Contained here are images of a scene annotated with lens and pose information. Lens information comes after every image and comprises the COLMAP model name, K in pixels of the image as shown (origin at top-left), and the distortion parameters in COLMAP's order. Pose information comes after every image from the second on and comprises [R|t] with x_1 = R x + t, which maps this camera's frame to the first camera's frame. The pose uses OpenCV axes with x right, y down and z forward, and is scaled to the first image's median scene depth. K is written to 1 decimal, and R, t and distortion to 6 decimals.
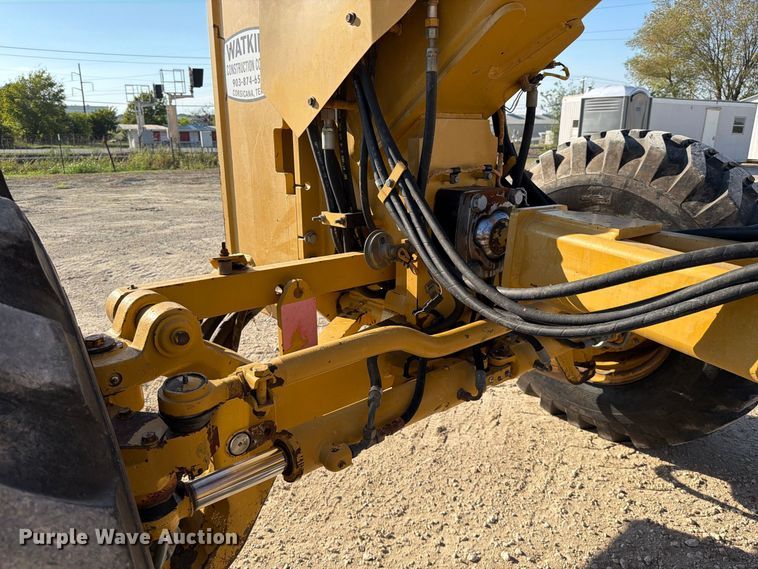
lens RADIAL K [[542.5, 0, 386.1], [0, 542.5, 284.4], [0, 0, 1]] dist [-0.003787, -0.004156]
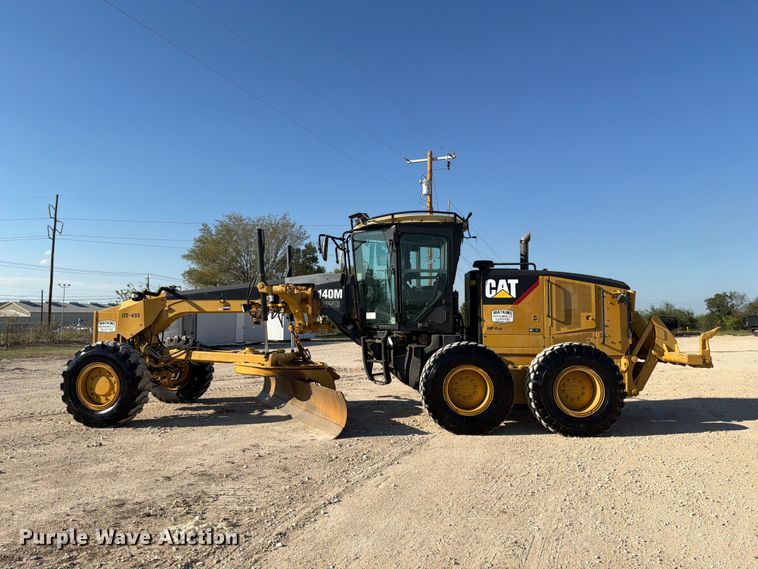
lens RADIAL K [[527.9, 0, 381.0], [0, 527.9, 283.3], [0, 0, 1]] dist [0.088384, -0.125334]
pose [[0.734154, 0.046256, 0.677406, -0.117455], [0.183103, 0.947227, -0.263123, 0.068217], [-0.653828, 0.317208, 0.686941, -0.286469]]
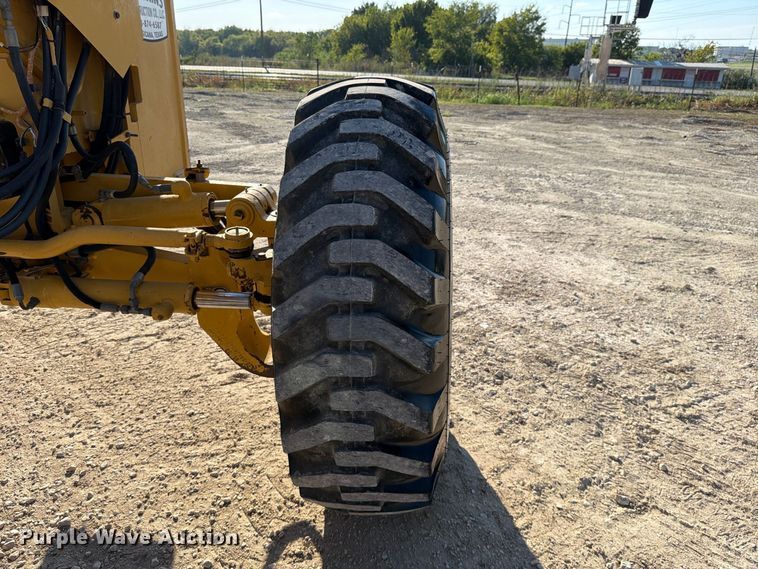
lens RADIAL K [[546.4, 0, 379.0], [0, 546.4, 284.5], [0, 0, 1]] dist [-0.000569, -0.031848]
pose [[0.693519, 0.290083, -0.659457, 0.079235], [-0.218650, 0.956930, 0.190992, -0.012685], [0.686457, 0.011733, 0.727075, 0.038434]]
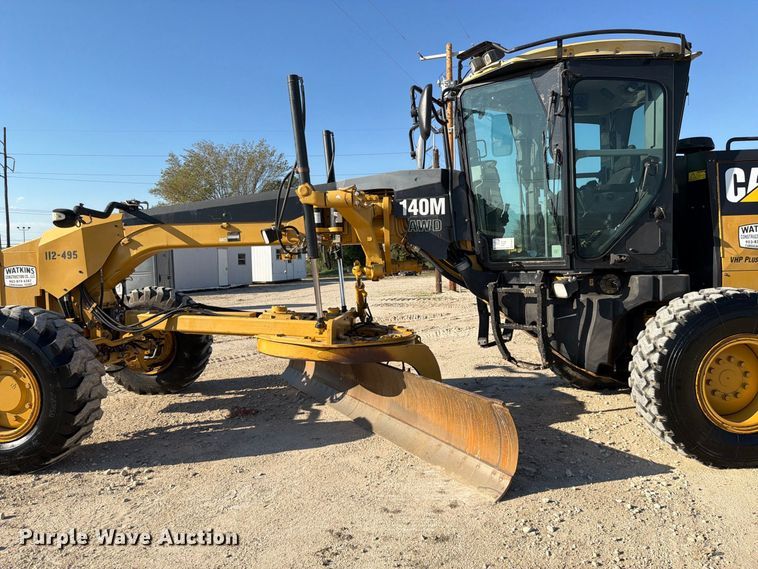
lens RADIAL K [[531.7, 0, 379.0], [0, 531.7, 280.0], [0, 0, 1]] dist [0.096411, -0.117365]
pose [[0.707378, -0.054251, 0.704750, -0.060474], [0.219319, 0.964686, -0.145876, 0.031022], [-0.671949, 0.257755, 0.694296, -0.152616]]
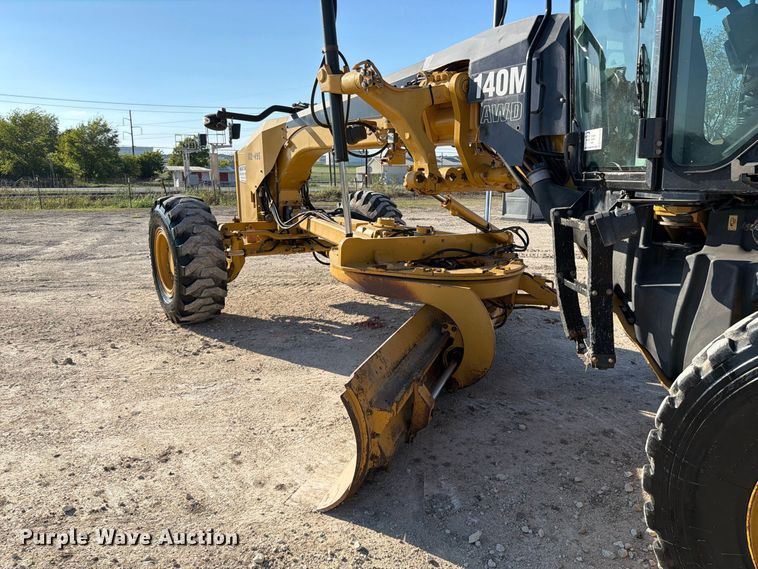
lens RADIAL K [[527.9, 0, 381.0], [0, 527.9, 283.3], [0, 0, 1]] dist [0.088384, -0.125334]
pose [[0.998083, 0.010678, -0.060954, 0.057472], [-0.014719, 0.997695, -0.066240, 0.036356], [0.060107, 0.067010, 0.995940, -0.159719]]
